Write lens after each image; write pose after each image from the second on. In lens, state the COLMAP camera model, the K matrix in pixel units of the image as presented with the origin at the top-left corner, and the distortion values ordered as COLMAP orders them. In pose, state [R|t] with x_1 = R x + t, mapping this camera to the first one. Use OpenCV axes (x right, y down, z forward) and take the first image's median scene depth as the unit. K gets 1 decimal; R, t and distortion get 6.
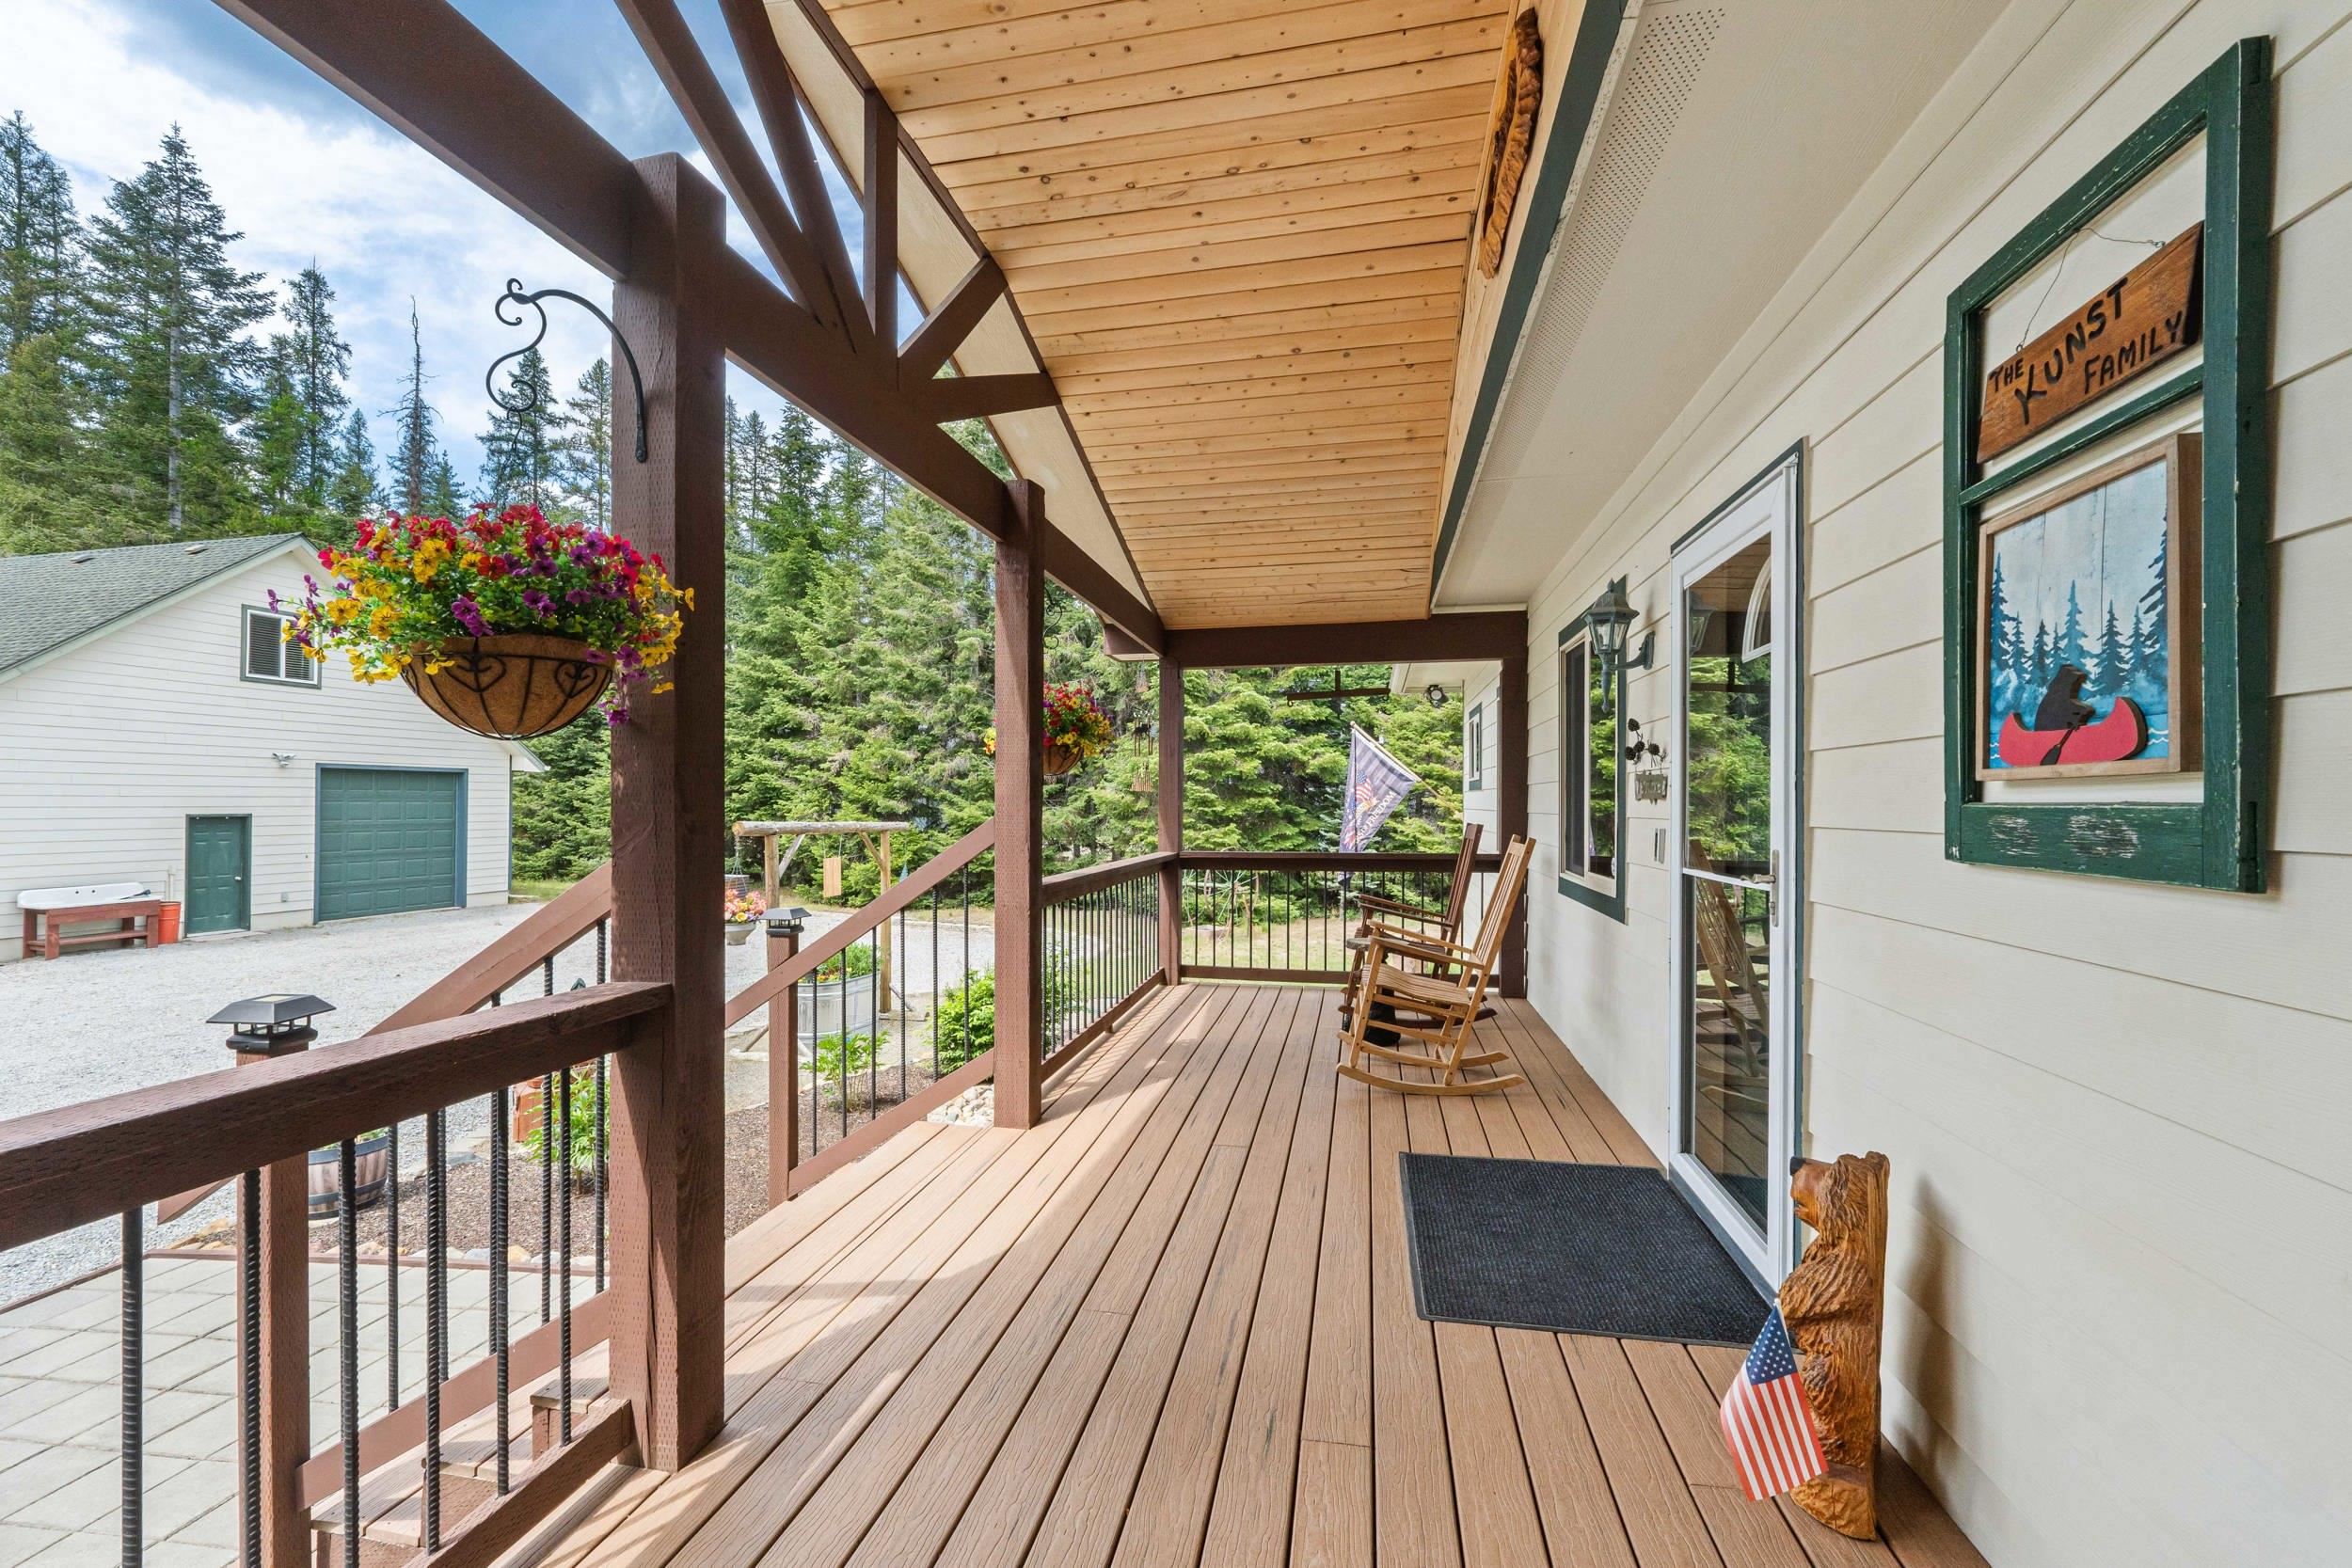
lens RADIAL K [[1036.2, 0, 1176.0], [0, 1036.2, 784.0], [0, 0, 1]] dist [0.000435, 0.000147]
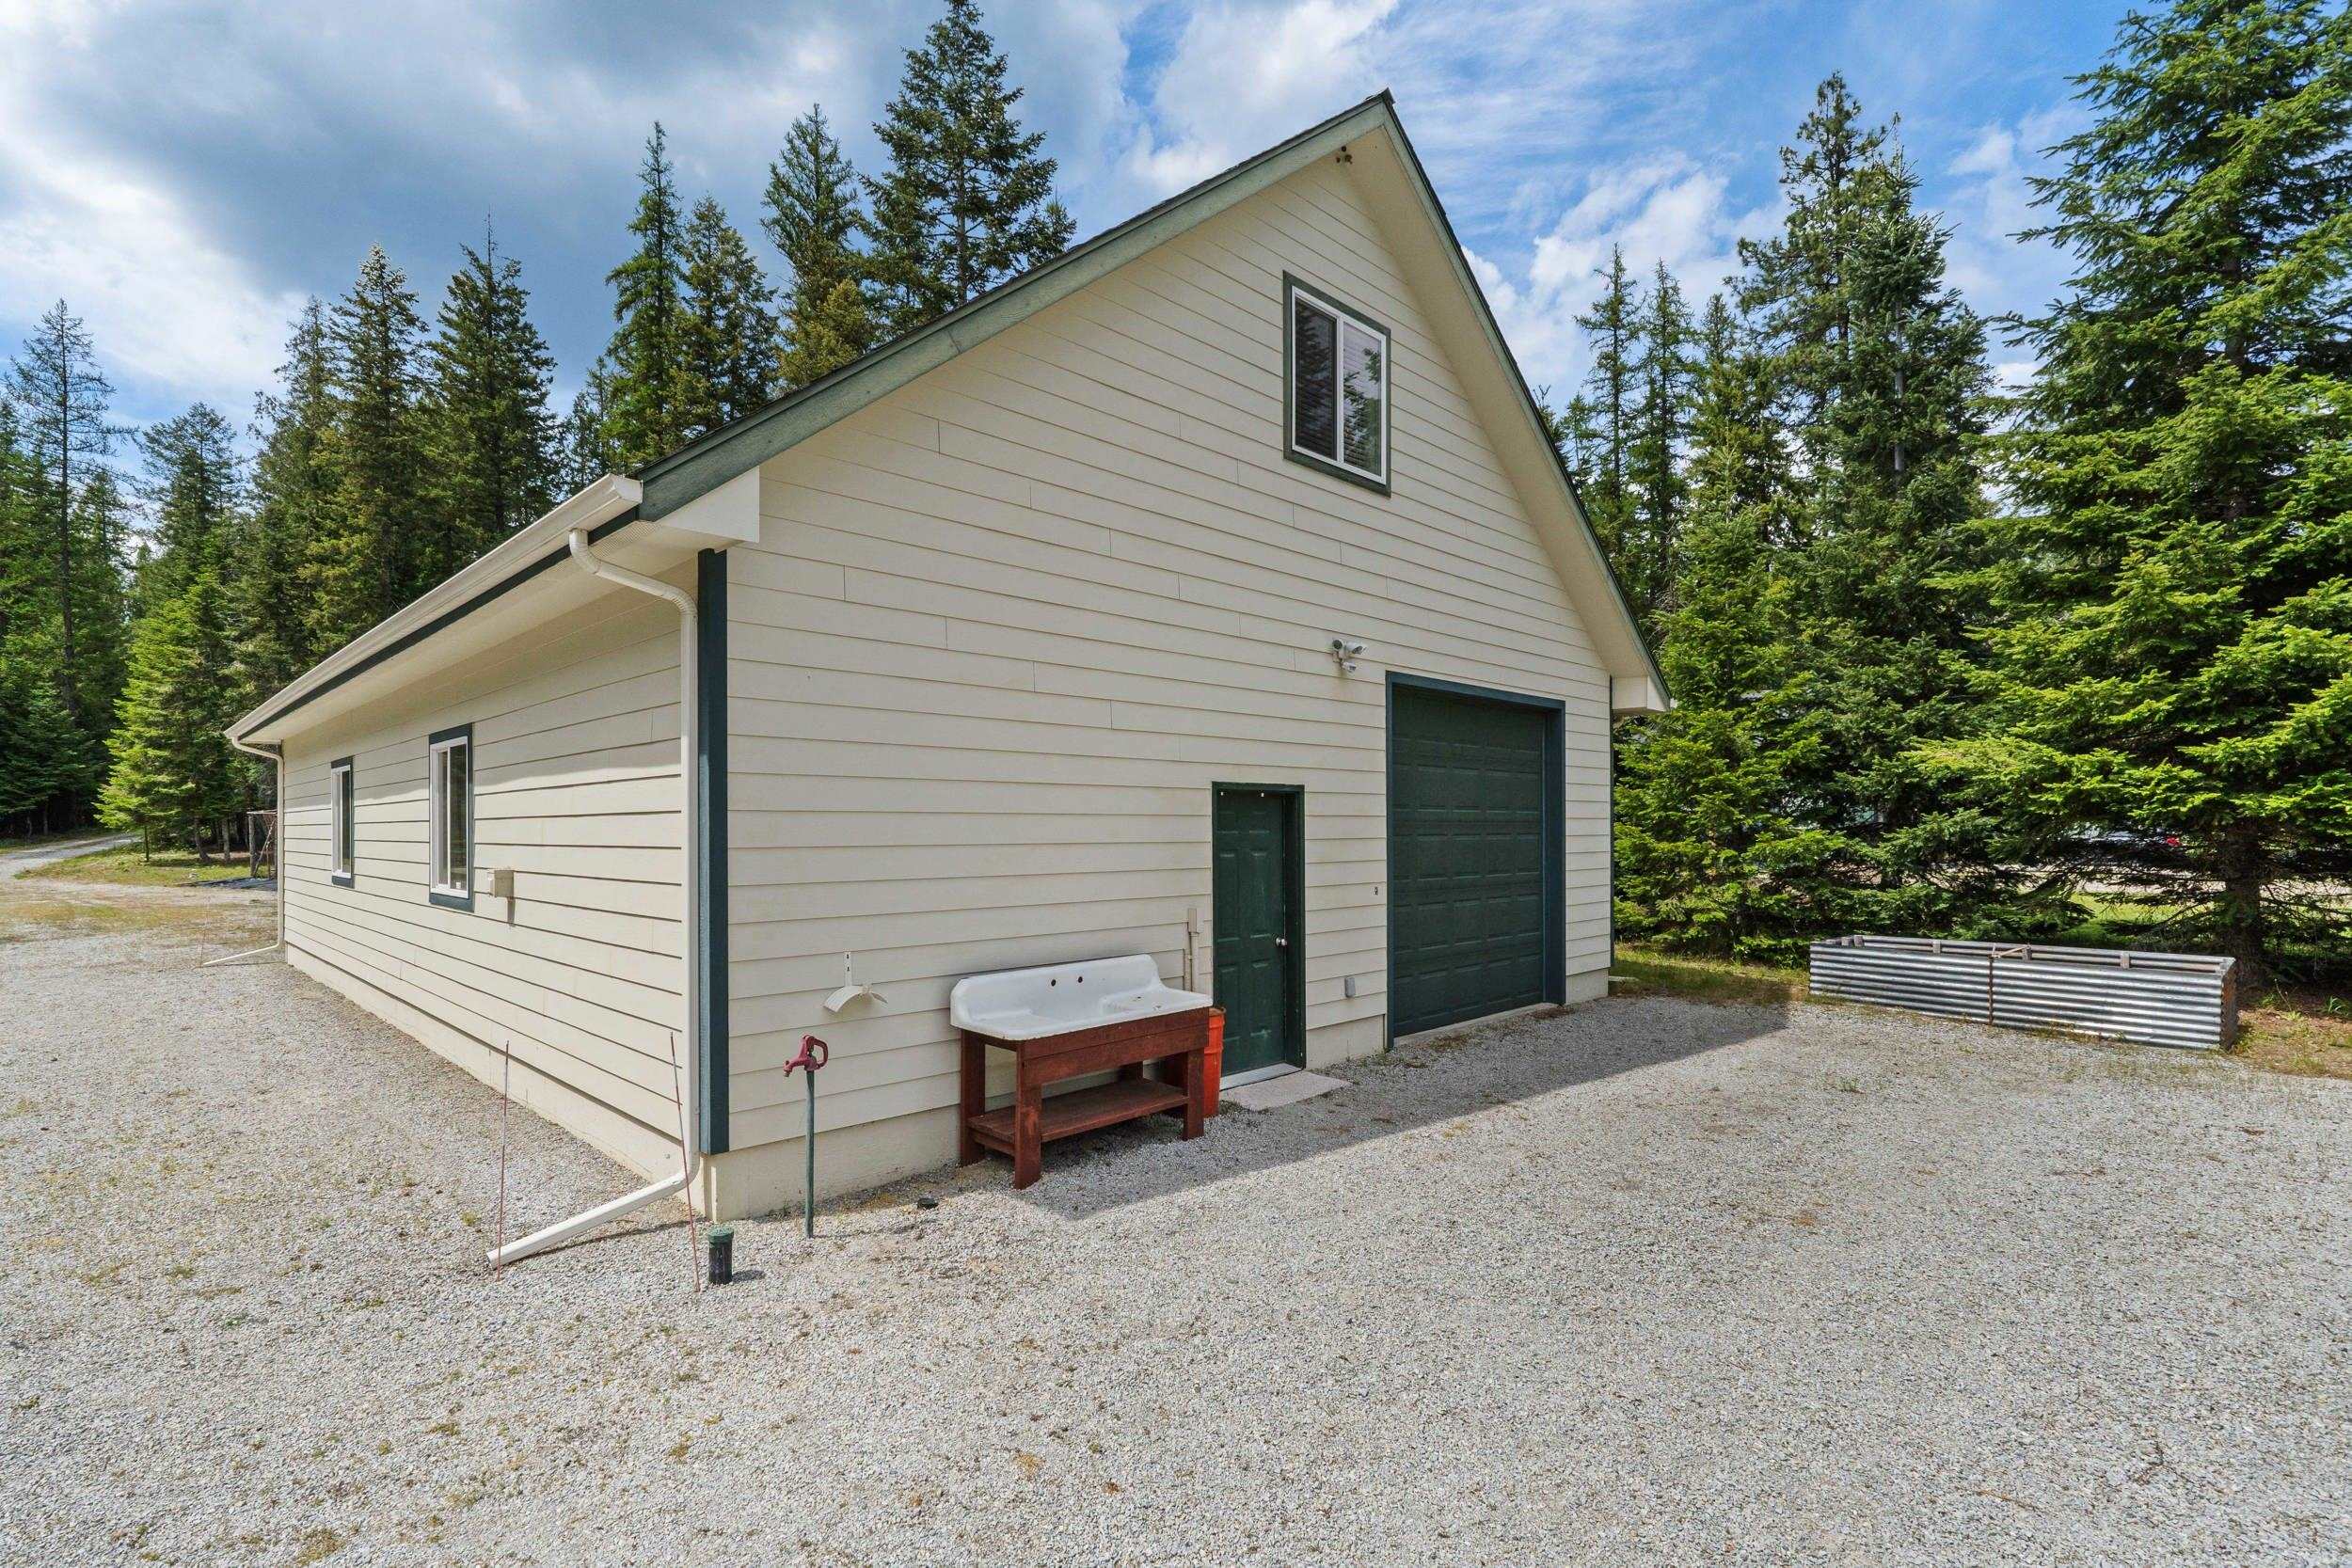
lens RADIAL K [[1171.7, 0, 1176.1], [0, 1171.7, 811.7], [0, 0, 1]] dist [-0.000154, -0.000108]
pose [[0.862006, -0.002862, -0.506891, -0.699550], [0.006282, 0.999968, 0.005037, 0.036788], [0.506860, -0.007526, 0.861996, 0.574043]]
